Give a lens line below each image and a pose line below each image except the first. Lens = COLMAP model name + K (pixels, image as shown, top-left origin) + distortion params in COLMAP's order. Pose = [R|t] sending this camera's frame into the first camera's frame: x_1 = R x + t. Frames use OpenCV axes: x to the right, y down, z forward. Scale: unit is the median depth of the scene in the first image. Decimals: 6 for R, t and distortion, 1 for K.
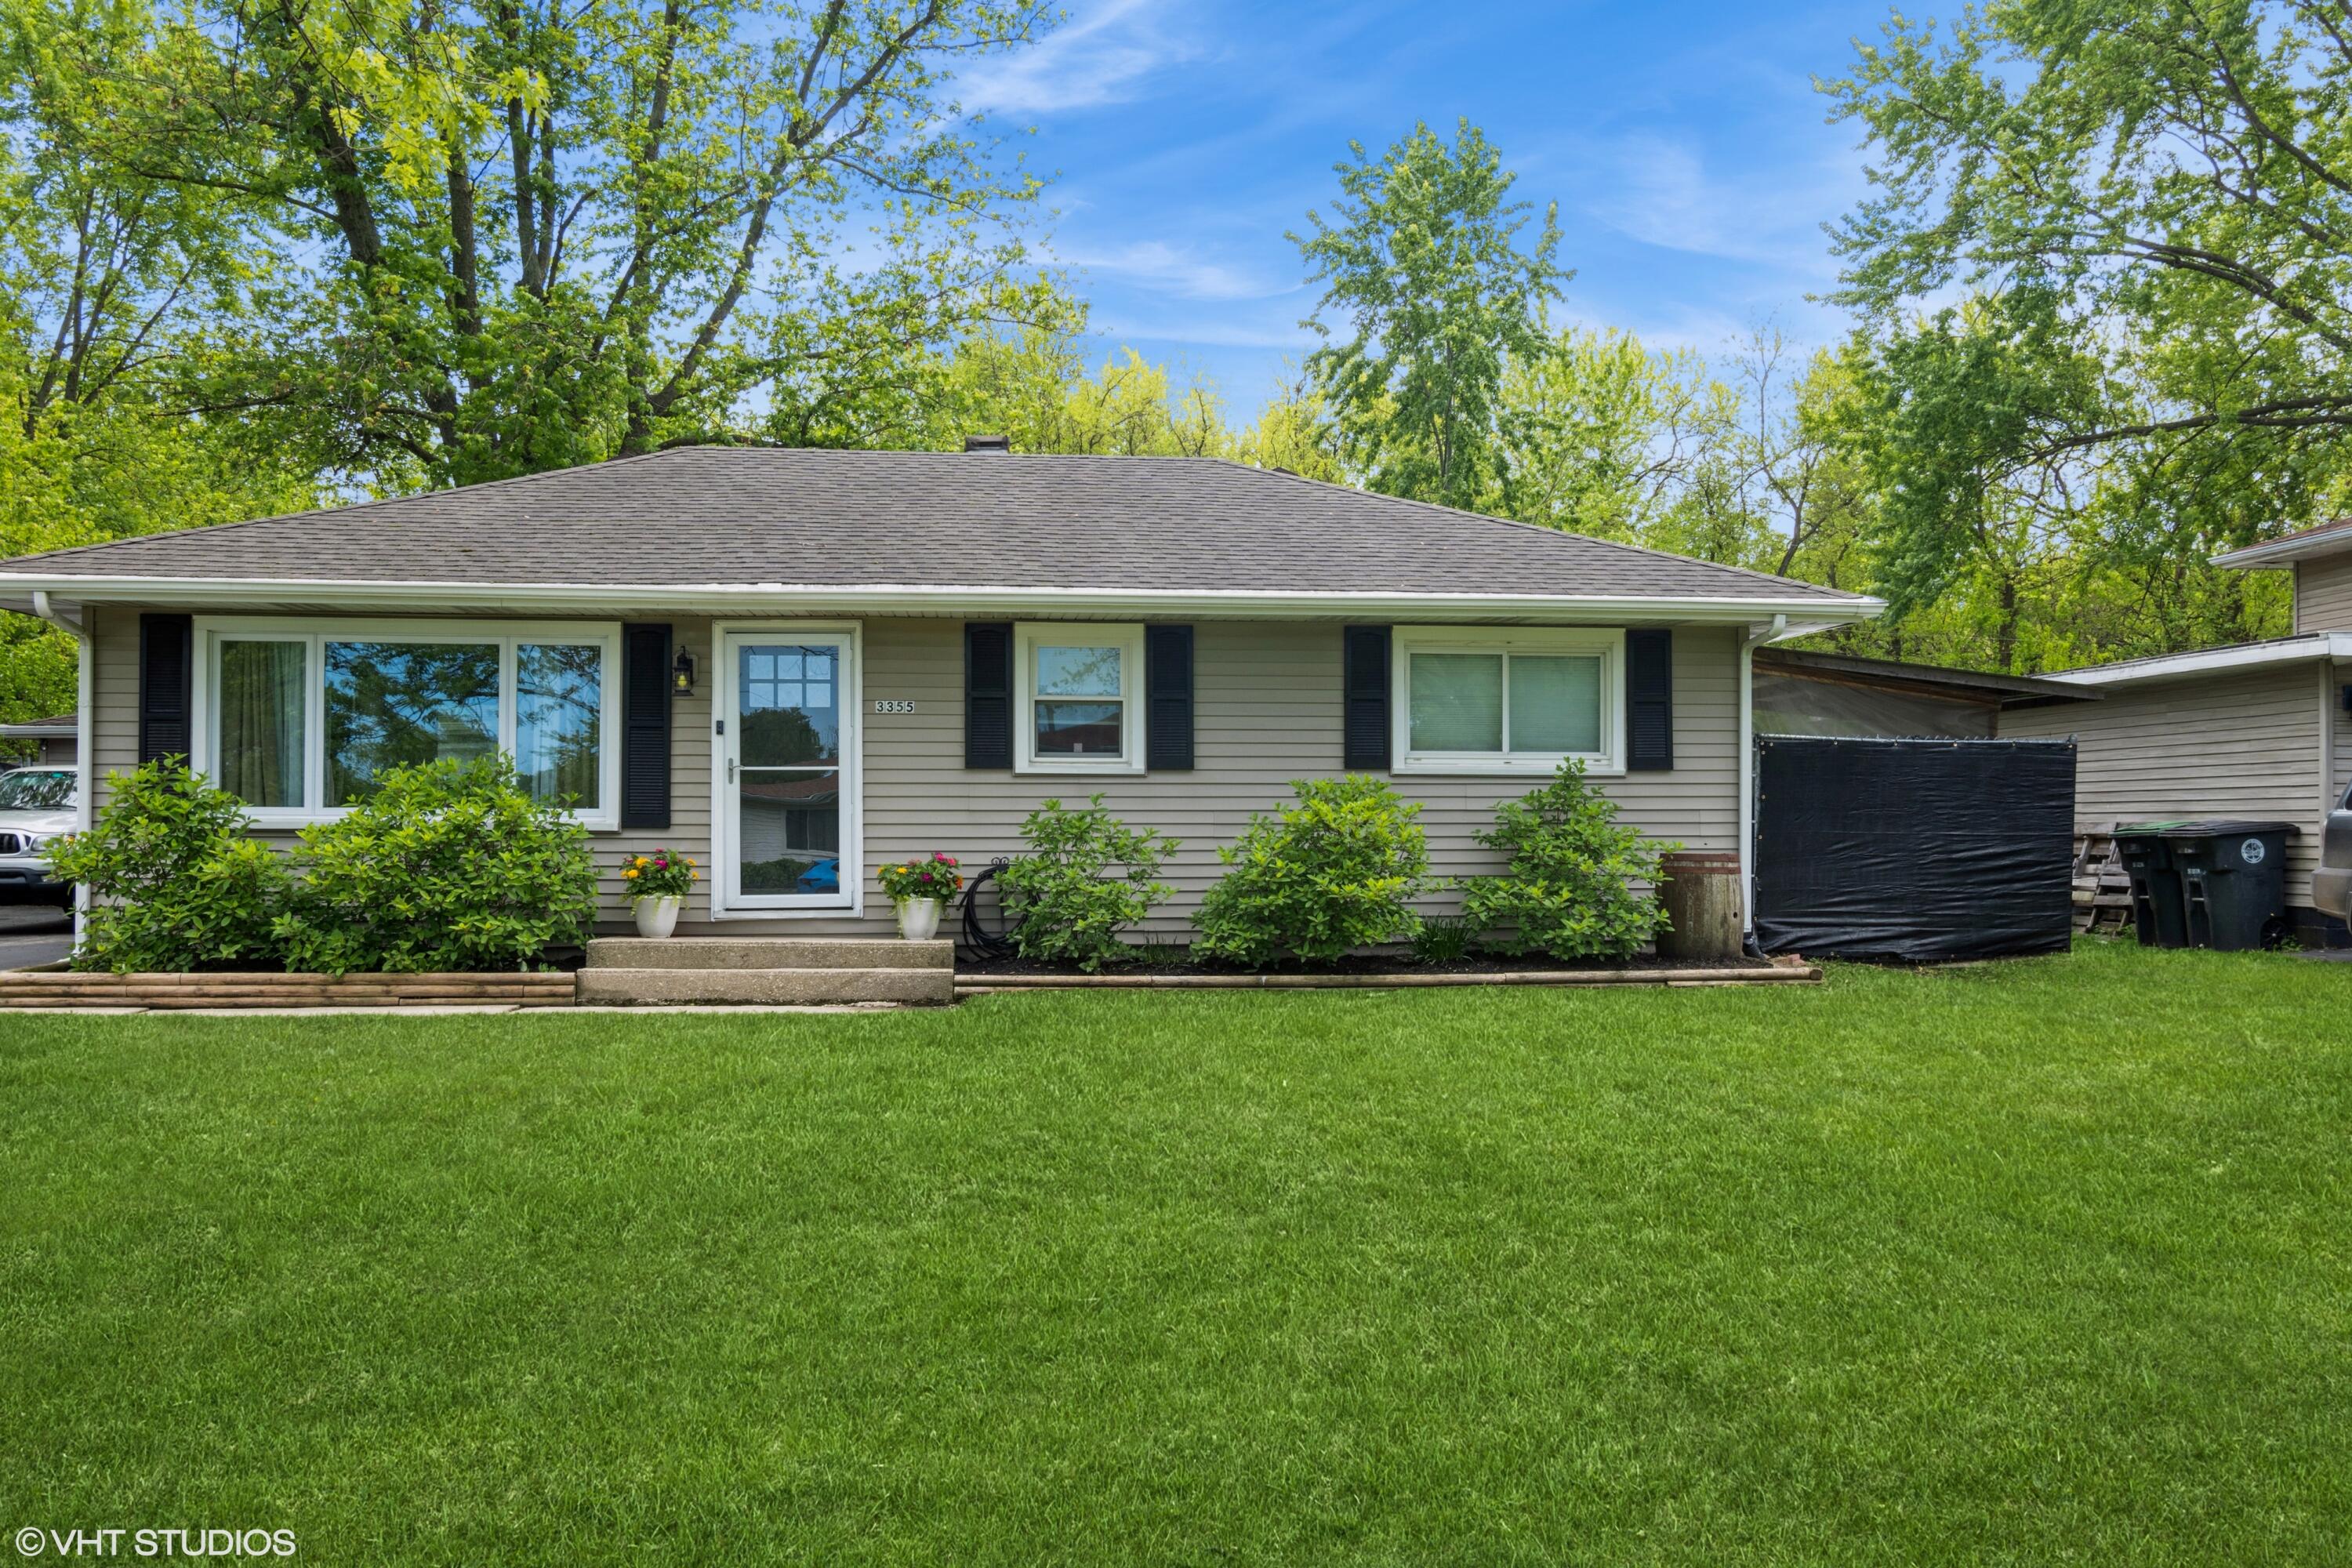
lens RADIAL K [[2162.6, 0, 1177.8], [0, 2162.6, 788.7], [0, 0, 1]] dist [0.008246, 0.001289]
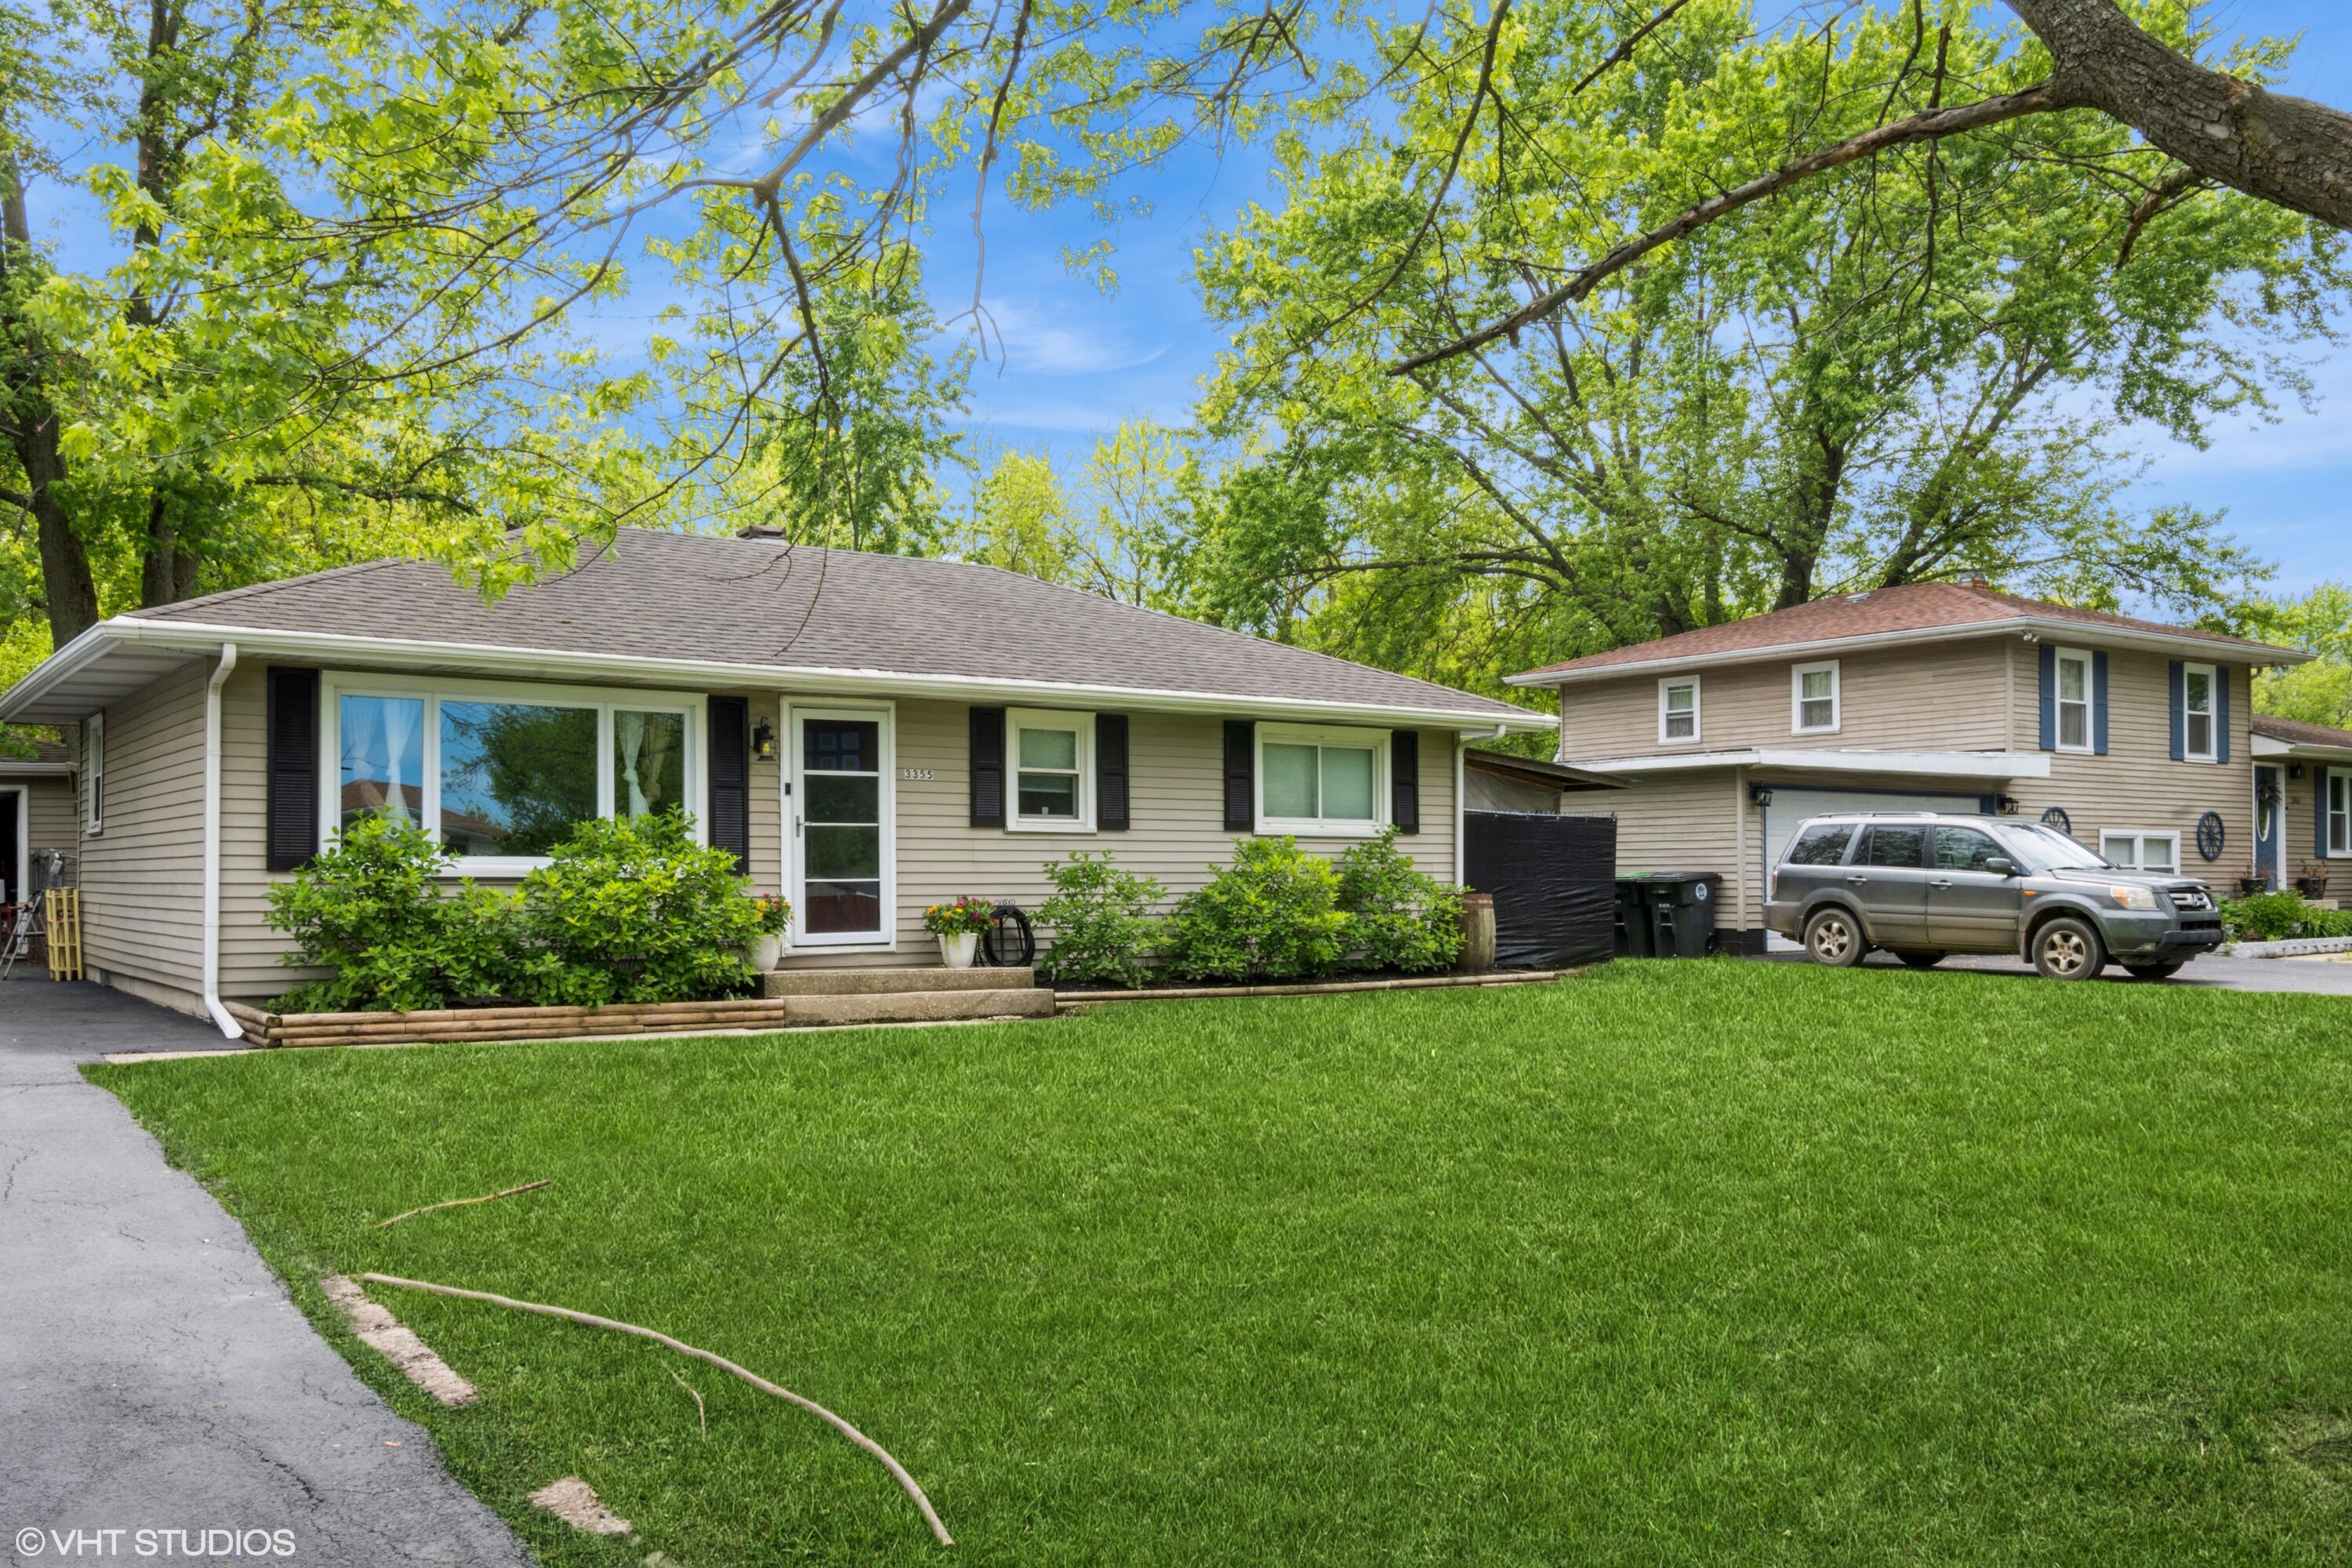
lens RADIAL K [[2162.6, 0, 1171.6], [0, 2162.6, 784.5], [0, 0, 1]] dist [0.008246, 0.001289]
pose [[0.852896, 0.022070, 0.521615, -0.678427], [-0.008275, 0.999552, -0.028761, 0.001173], [-0.522016, 0.020214, 0.852696, -0.099720]]
